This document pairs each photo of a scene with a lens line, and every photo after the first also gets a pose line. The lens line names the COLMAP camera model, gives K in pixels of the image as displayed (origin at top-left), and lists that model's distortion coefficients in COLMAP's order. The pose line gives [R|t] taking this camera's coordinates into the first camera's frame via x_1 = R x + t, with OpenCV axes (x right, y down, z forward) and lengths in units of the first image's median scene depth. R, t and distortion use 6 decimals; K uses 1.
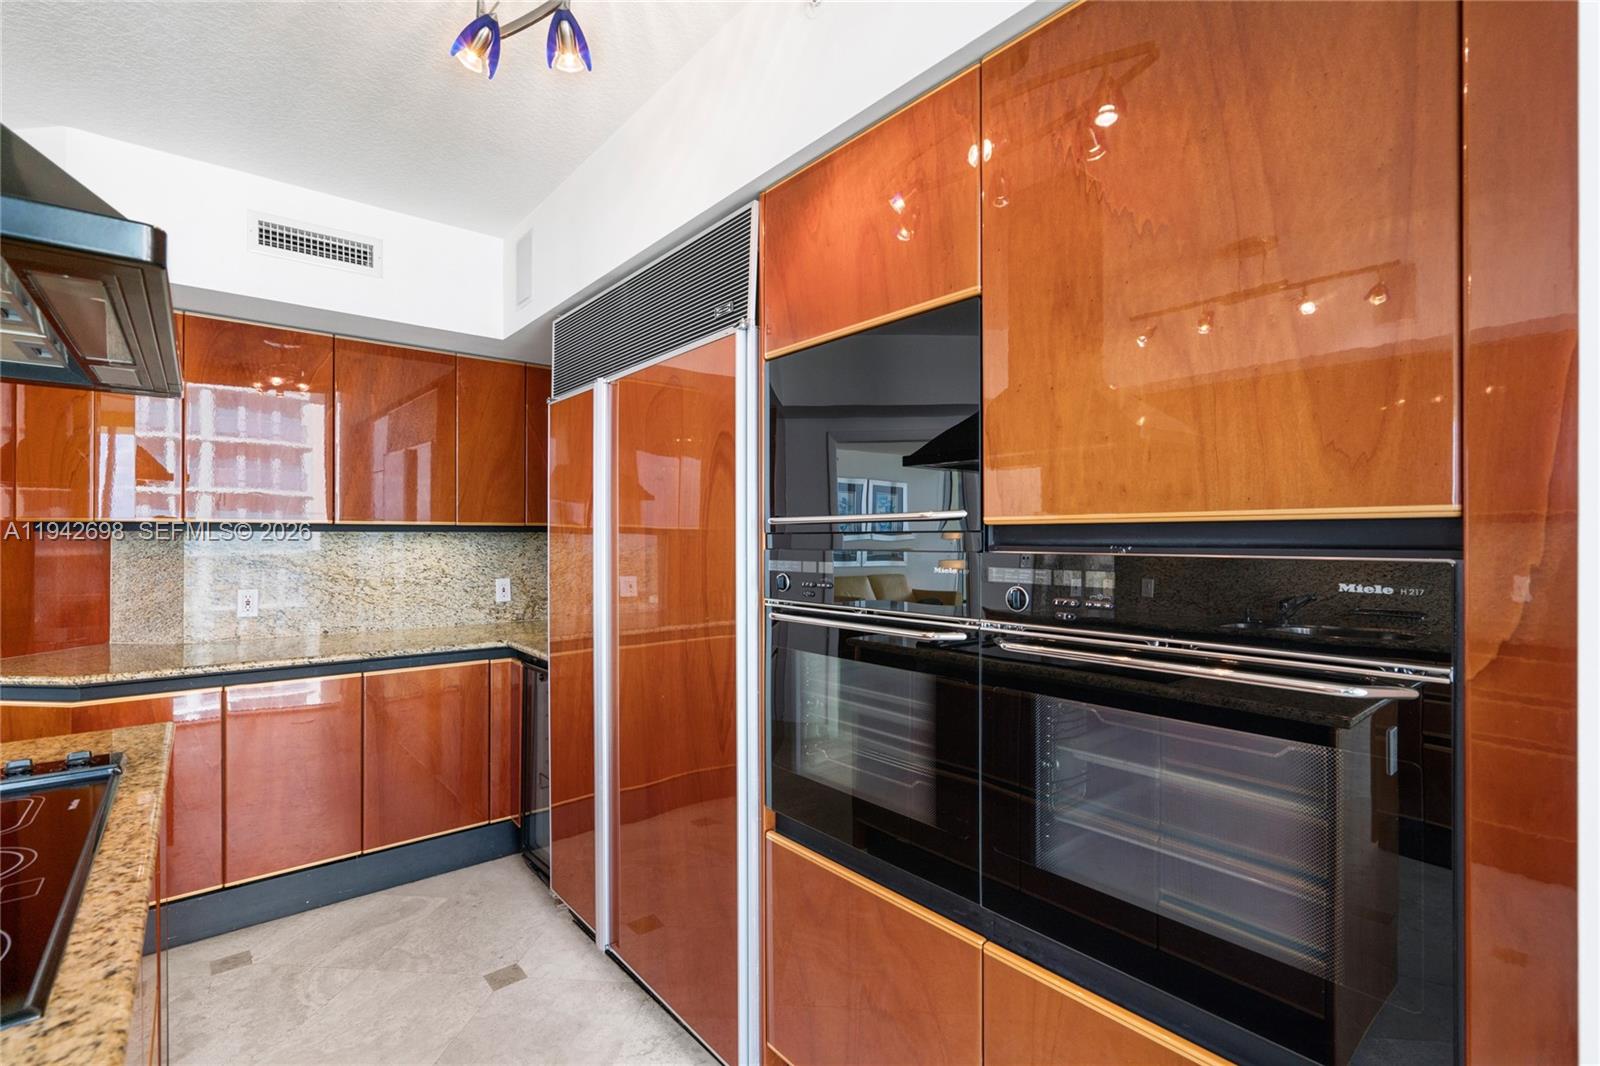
lens RADIAL K [[725.7, 0, 800.0], [0, 725.7, 536.0], [0, 0, 1]] dist [-0.002985, 0.000078]
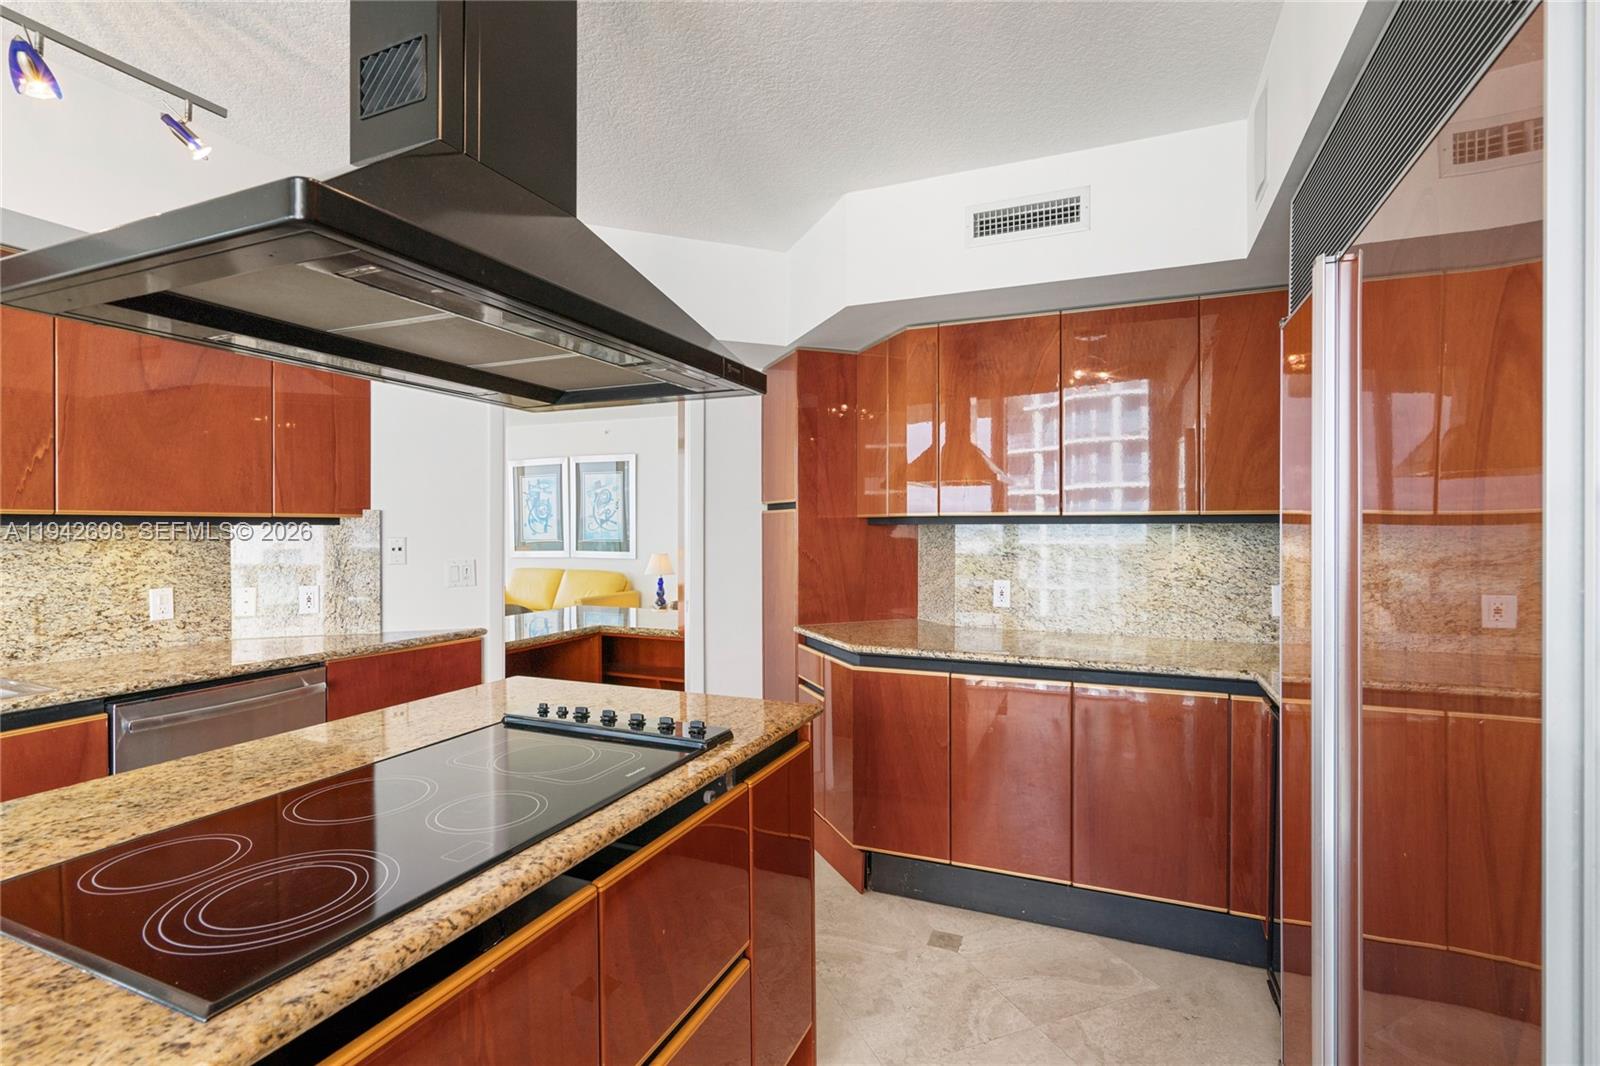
lens RADIAL K [[736.9, 0, 807.3], [0, 736.9, 531.9], [0, 0, 1]] dist [-0.003097, 0.000654]
pose [[0.459612, 0.003252, -0.888114, 0.052766], [0.001572, 0.999989, 0.004475, -0.000458], [0.888118, -0.003453, 0.459602, 0.320587]]
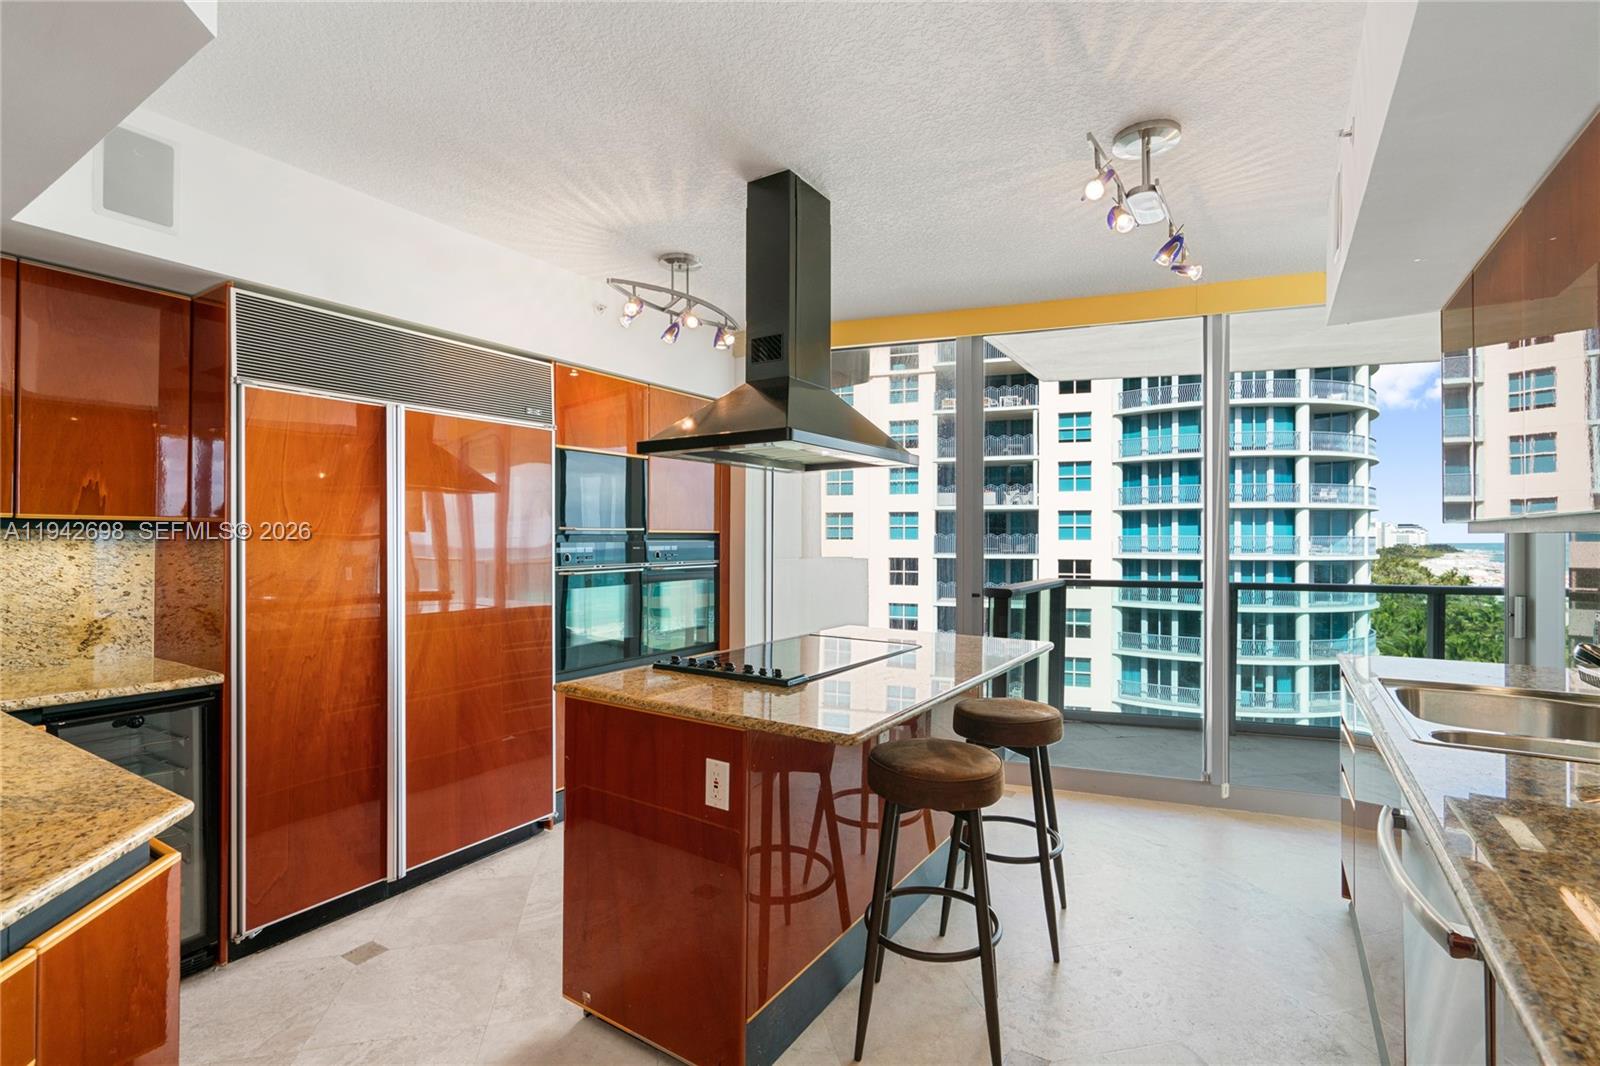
lens RADIAL K [[725.7, 0, 800.0], [0, 725.7, 536.0], [0, 0, 1]] dist [-0.002985, 0.000078]
pose [[-0.302013, 0.001345, 0.953303, -1.446502], [-0.002274, 0.999995, -0.002132, 0.002031], [-0.953301, -0.002812, -0.302009, 0.645346]]
